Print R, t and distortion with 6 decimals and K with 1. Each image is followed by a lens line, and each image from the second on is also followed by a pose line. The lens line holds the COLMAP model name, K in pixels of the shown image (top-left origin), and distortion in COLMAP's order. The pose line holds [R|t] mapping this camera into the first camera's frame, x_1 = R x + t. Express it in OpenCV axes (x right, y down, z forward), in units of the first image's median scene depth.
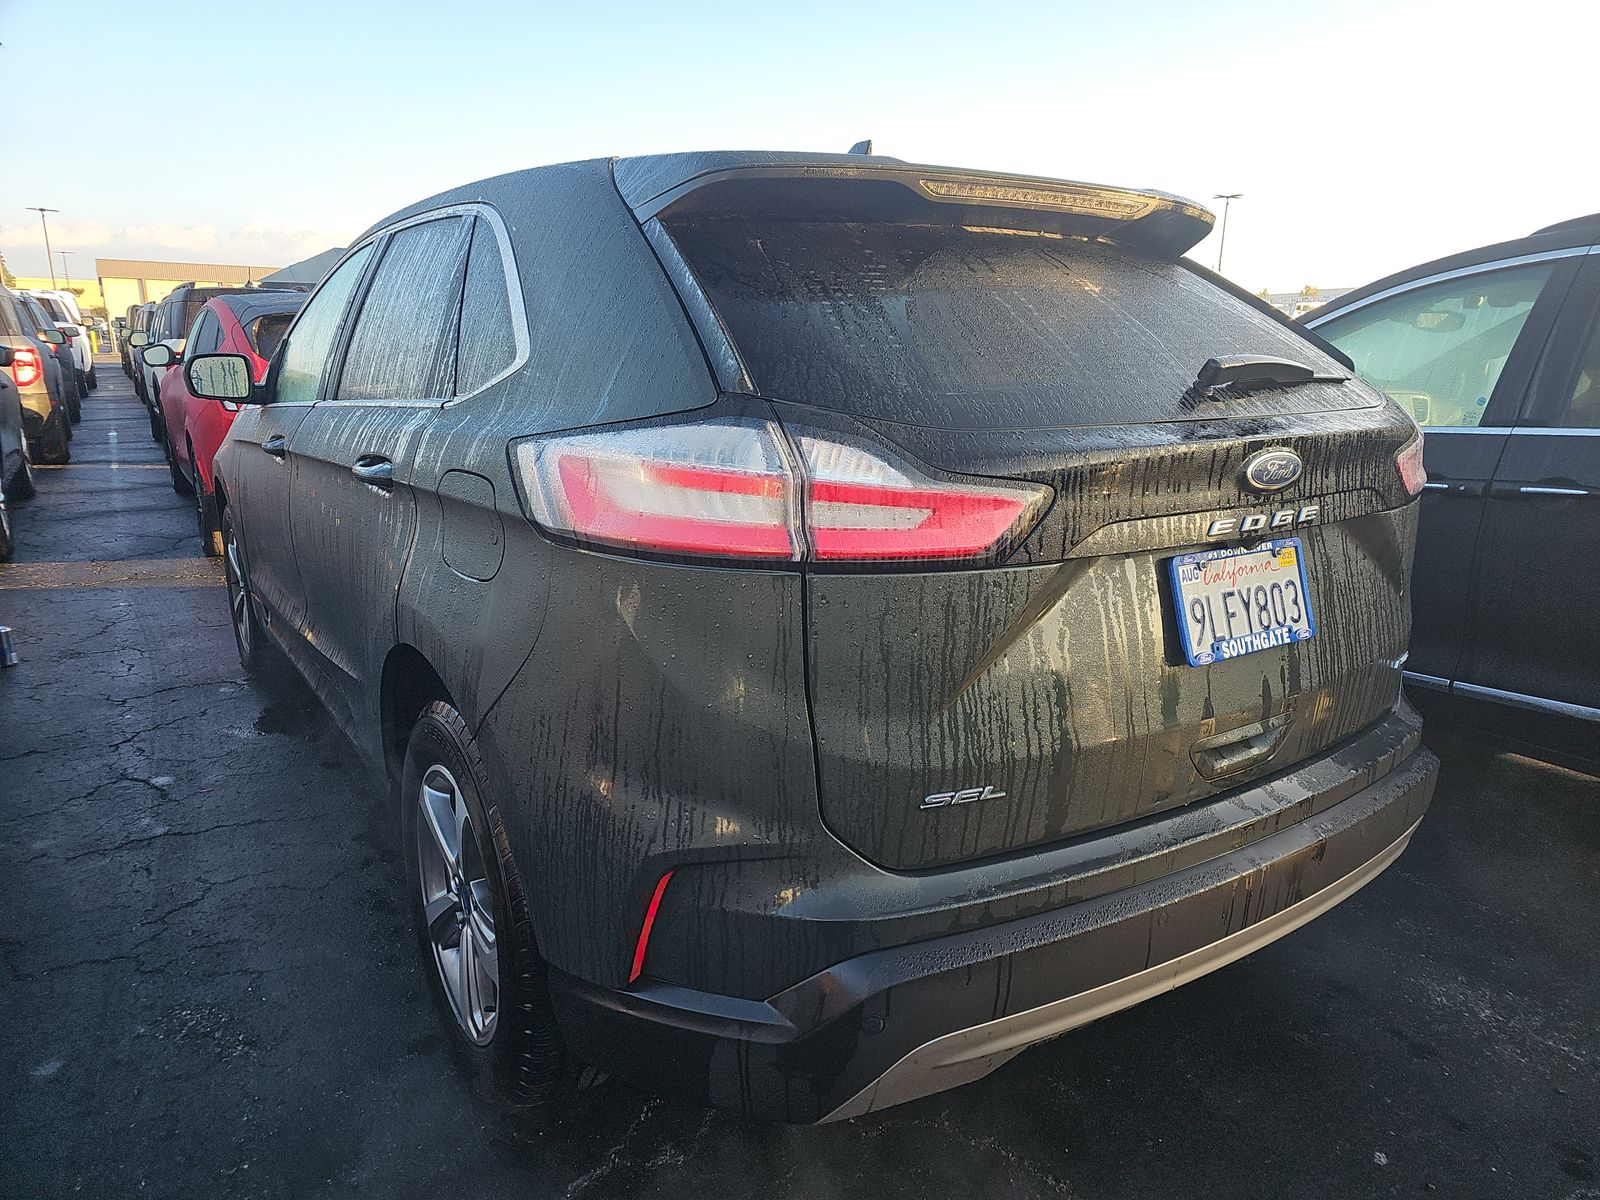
lens RADIAL K [[1068.9, 0, 829.0], [0, 1068.9, 594.2], [0, 0, 1]] dist [0.033249, -0.018876]
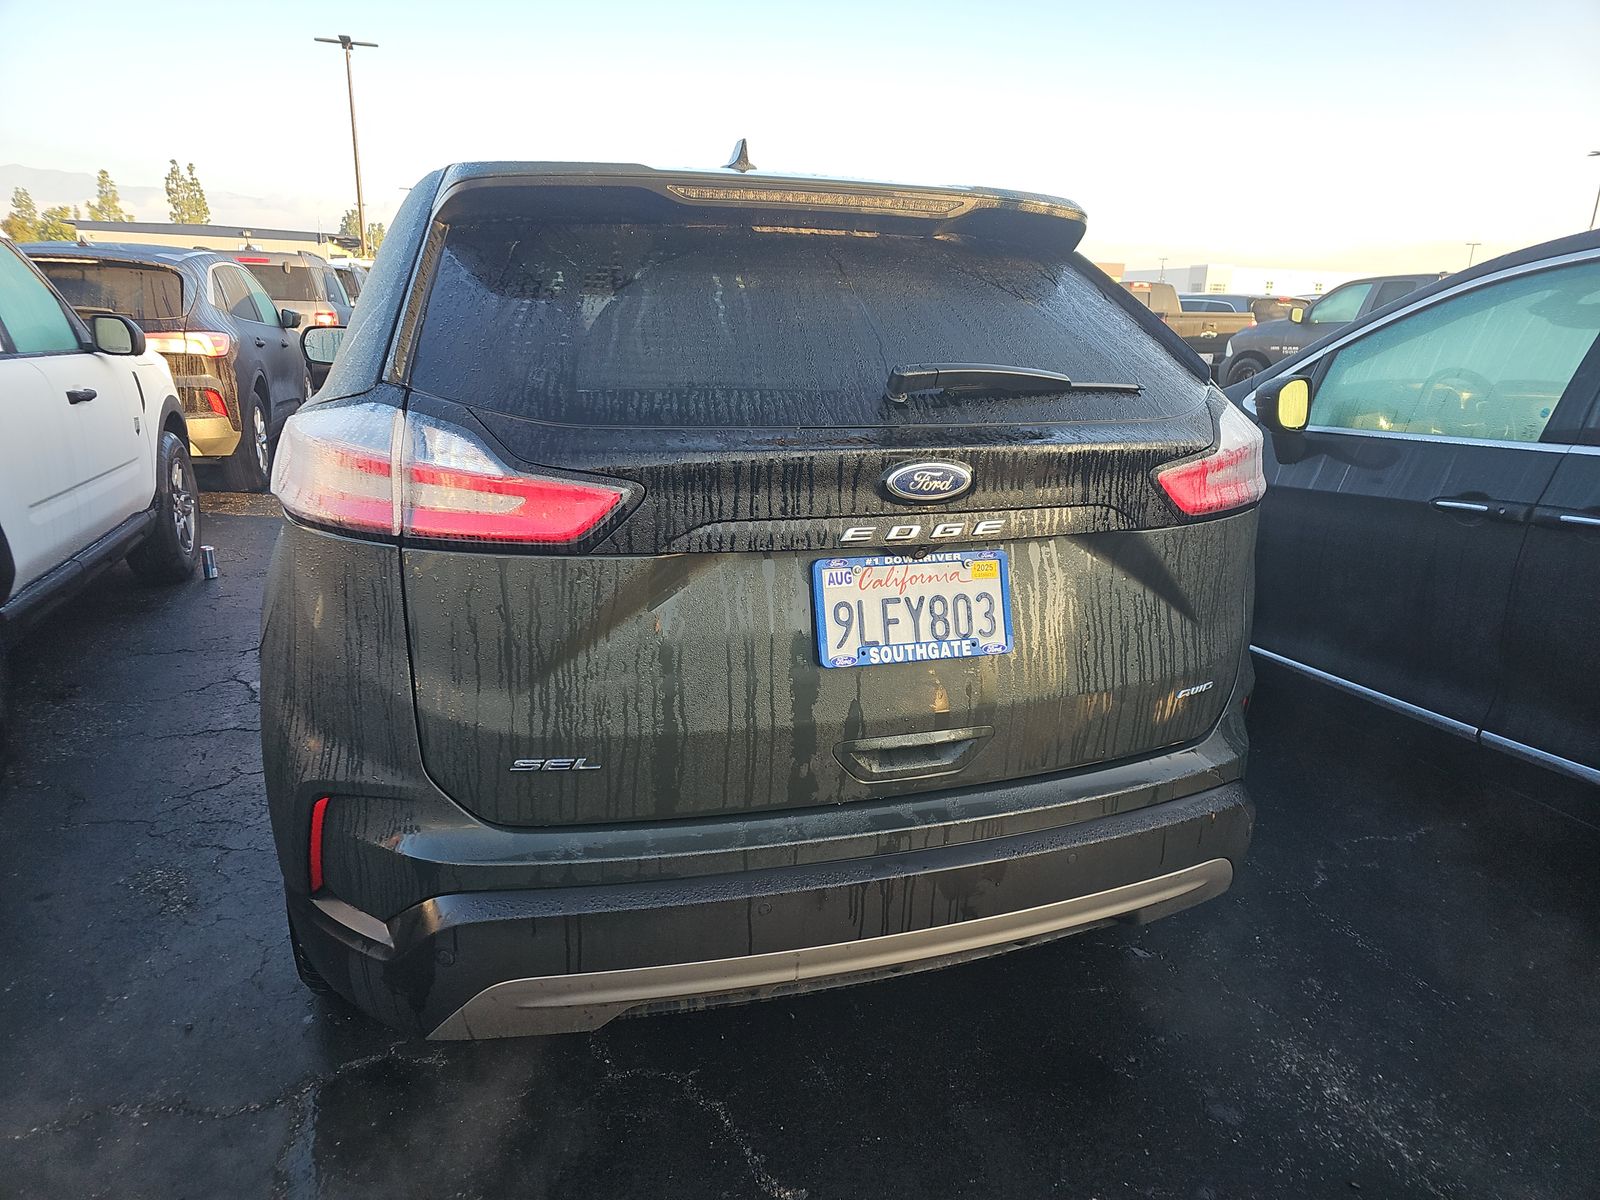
lens RADIAL K [[1068.9, 0, 823.8], [0, 1068.9, 577.0], [0, 0, 1]] dist [0.033249, -0.018876]
pose [[0.965024, 0.081493, -0.249173, 0.618897], [-0.079177, 0.996673, 0.019321, -0.040508], [0.249919, 0.001084, 0.968266, 0.019875]]
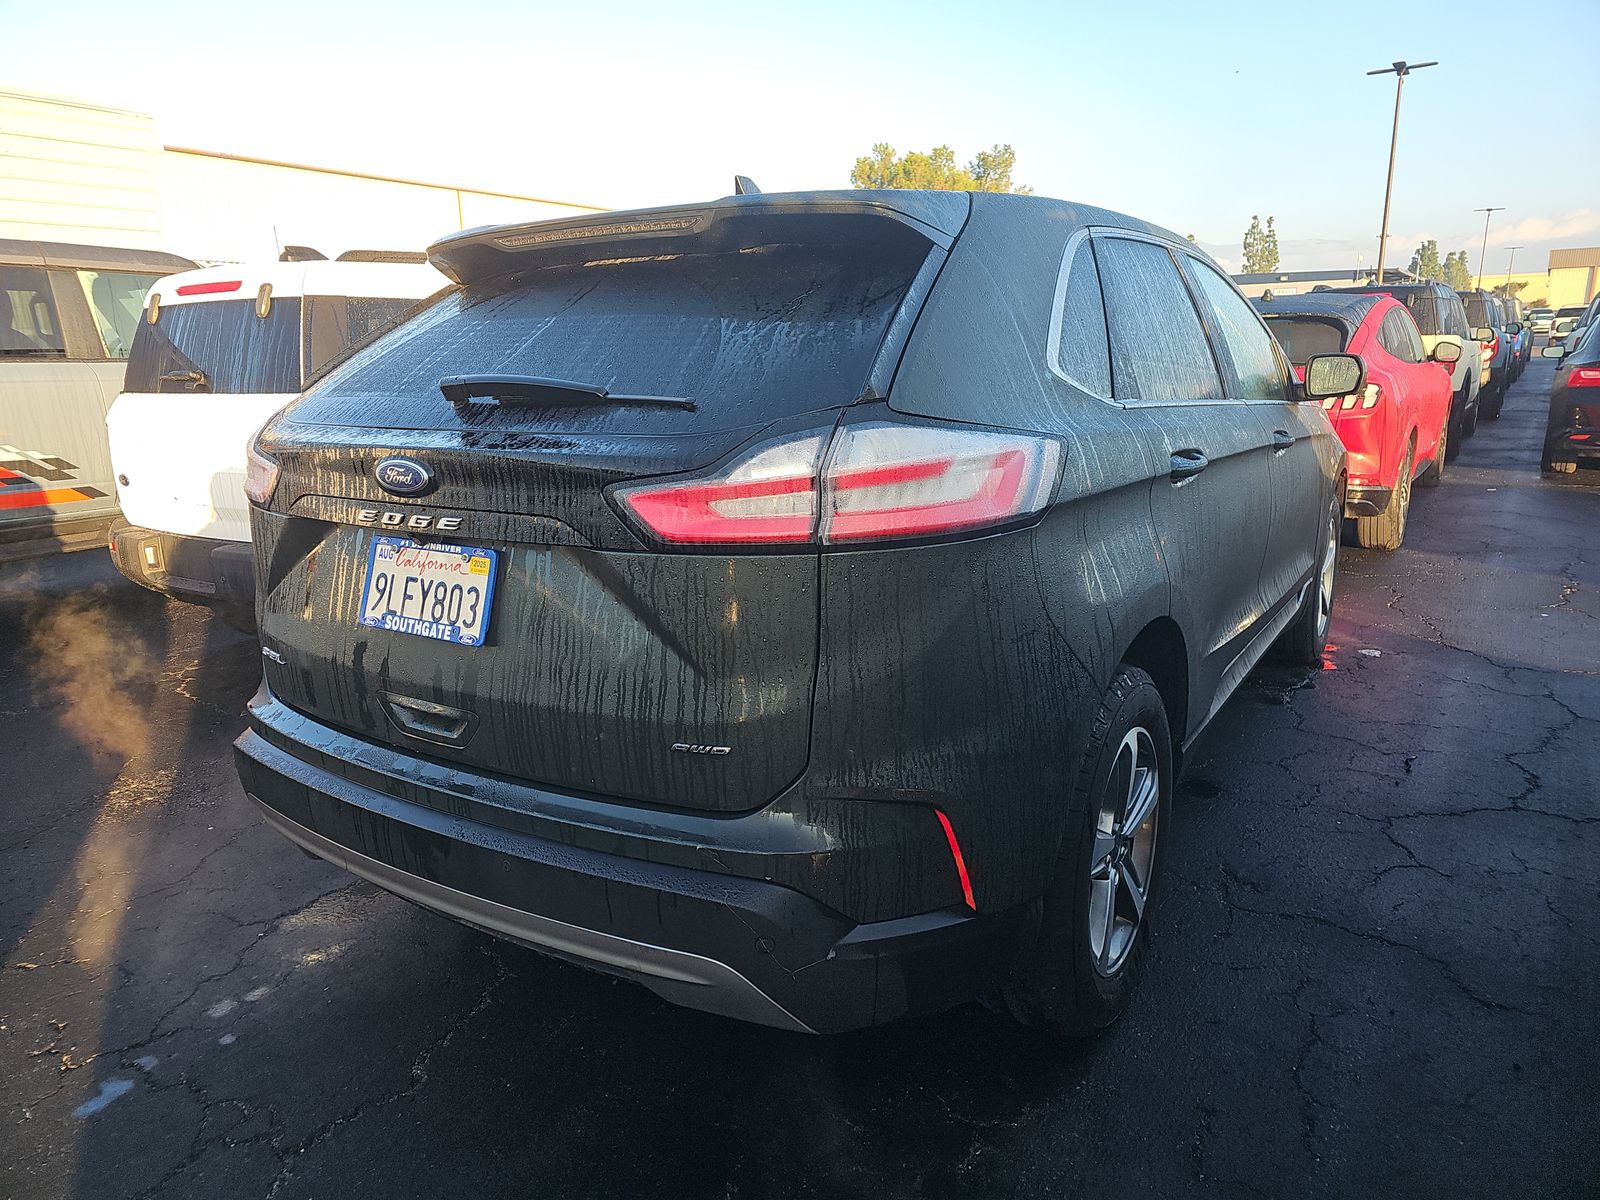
lens RADIAL K [[1068.9, 0, 785.0], [0, 1068.9, 591.1], [0, 0, 1]] dist [0.033249, -0.018876]
pose [[0.378614, 0.190265, -0.905787, 1.753218], [-0.187622, 0.974102, 0.126190, -0.233383], [0.906338, 0.122169, 0.404507, 0.994461]]
